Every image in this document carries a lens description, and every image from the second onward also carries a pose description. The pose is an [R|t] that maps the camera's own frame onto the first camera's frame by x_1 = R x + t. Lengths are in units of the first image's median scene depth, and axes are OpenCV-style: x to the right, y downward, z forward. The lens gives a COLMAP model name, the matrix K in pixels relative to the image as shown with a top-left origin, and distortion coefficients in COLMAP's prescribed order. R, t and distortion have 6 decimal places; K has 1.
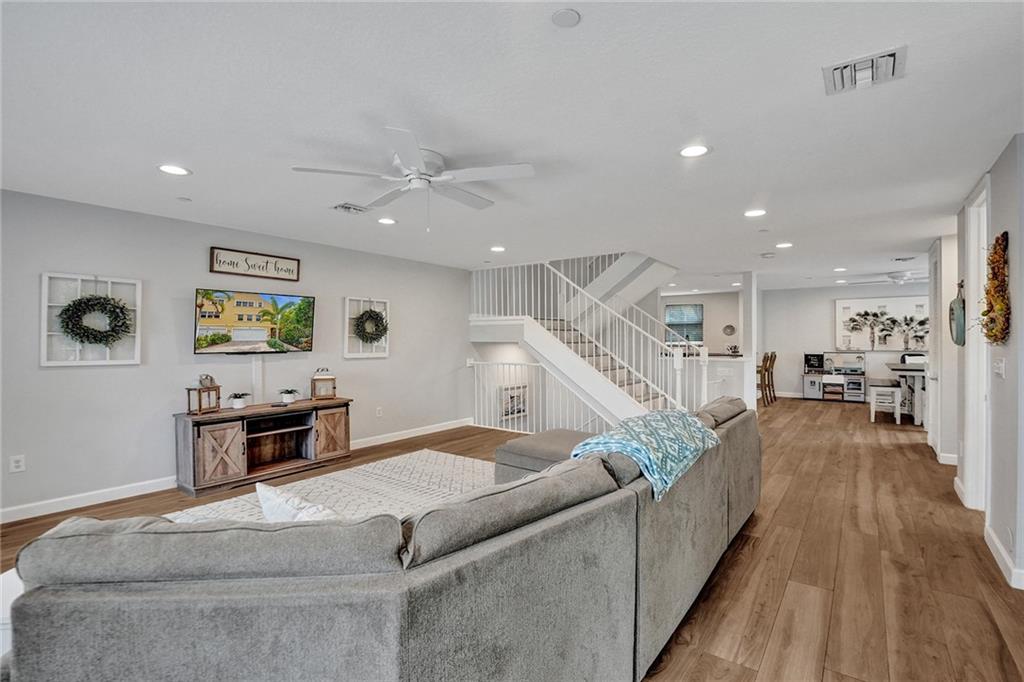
lens RADIAL K [[471.5, 0, 512.0], [0, 471.5, 341.0], [0, 0, 1]] dist [-0.024511, -0.000138]
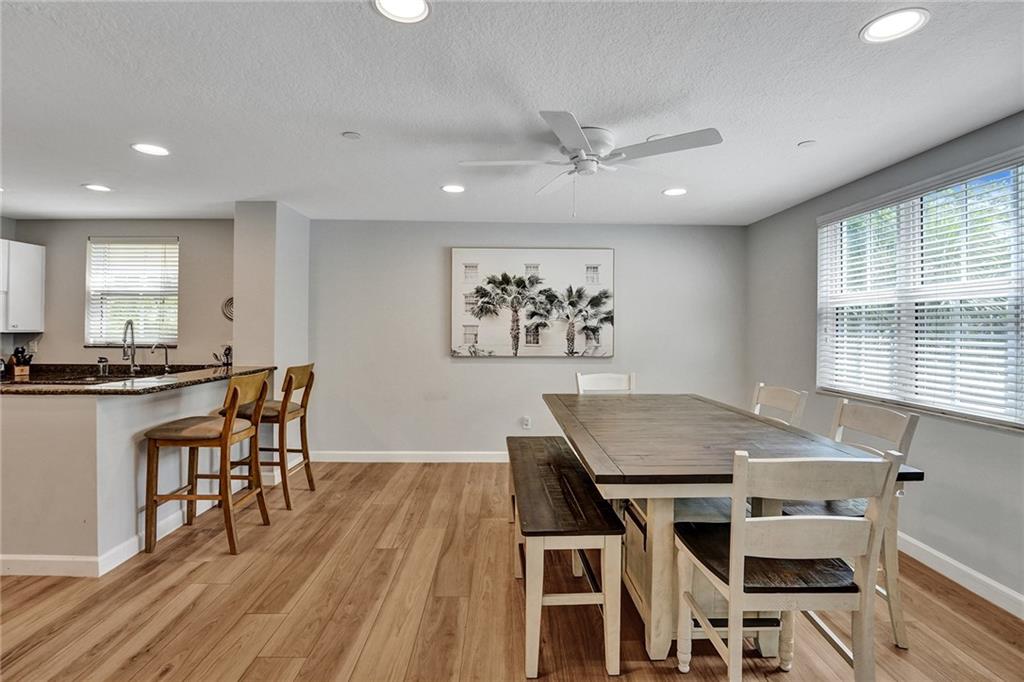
lens RADIAL K [[471.5, 0, 512.0], [0, 471.5, 341.0], [0, 0, 1]] dist [-0.024511, -0.000138]
pose [[0.779037, -0.005259, 0.626956, 0.488816], [-0.005957, 0.999858, 0.015790, -0.003647], [-0.626950, -0.016036, 0.778895, 0.650915]]
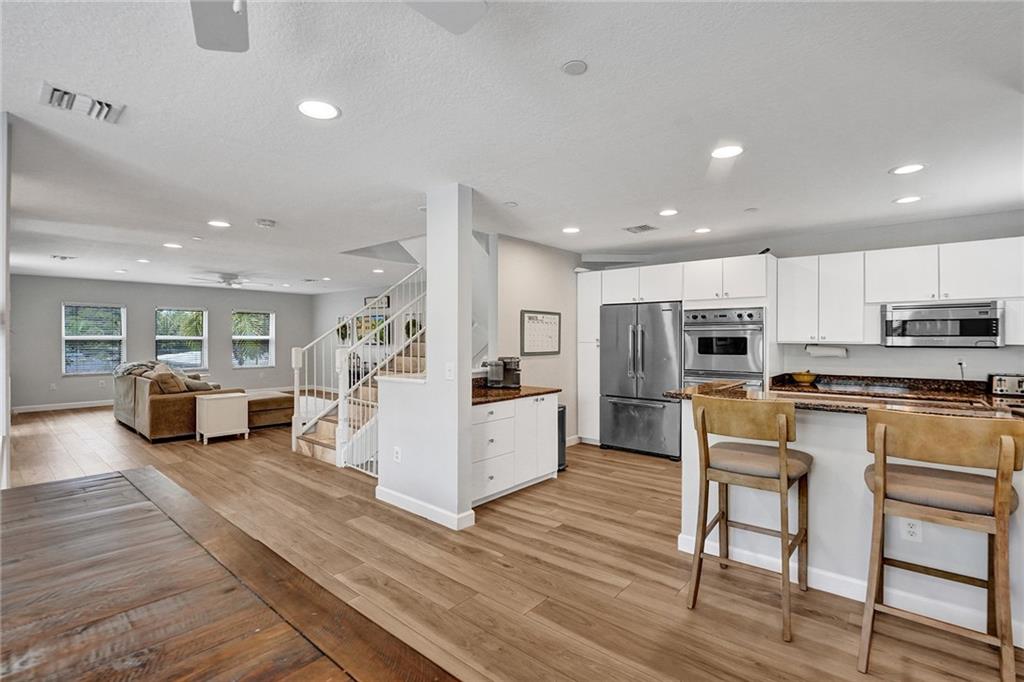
lens RADIAL K [[471.5, 0, 512.0], [0, 471.5, 341.0], [0, 0, 1]] dist [-0.024511, -0.000138]
pose [[-0.069623, 0.008661, -0.997536, 0.794838], [-0.002376, 0.999958, 0.008848, -0.004997], [0.997571, 0.002986, -0.069599, 0.919079]]
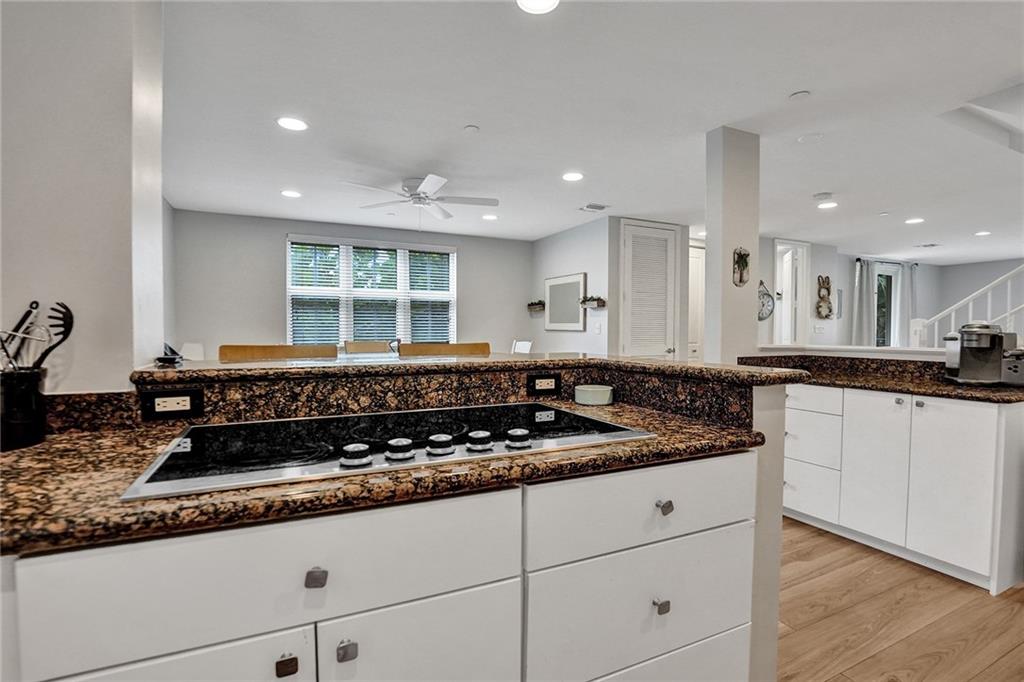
lens RADIAL K [[471.5, 0, 512.0], [0, 471.5, 341.0], [0, 0, 1]] dist [-0.024511, -0.000138]
pose [[-0.888752, -0.008807, 0.458304, 0.417636], [0.001349, 0.999761, 0.021828, 0.018815], [-0.458387, 0.020018, -0.888527, 1.208090]]
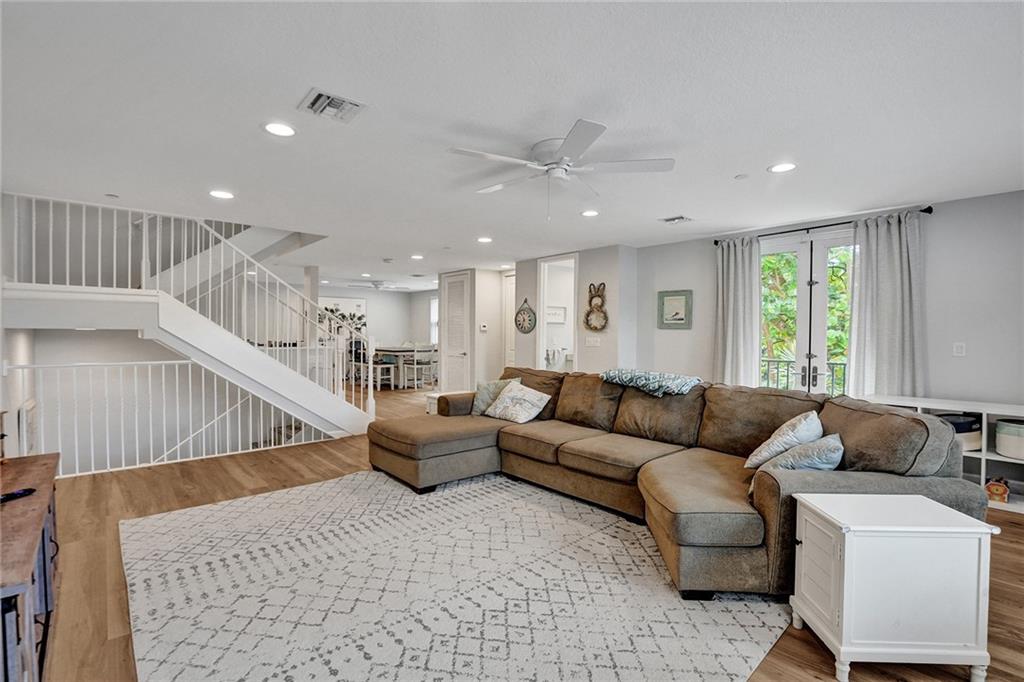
lens RADIAL K [[471.5, 0, 512.0], [0, 471.5, 341.0], [0, 0, 1]] dist [-0.024511, -0.000138]
pose [[0.205375, -0.013375, 0.978592, -0.380990], [-0.006395, 0.999867, 0.015008, 0.004160], [-0.978662, -0.009340, 0.205263, 0.271502]]
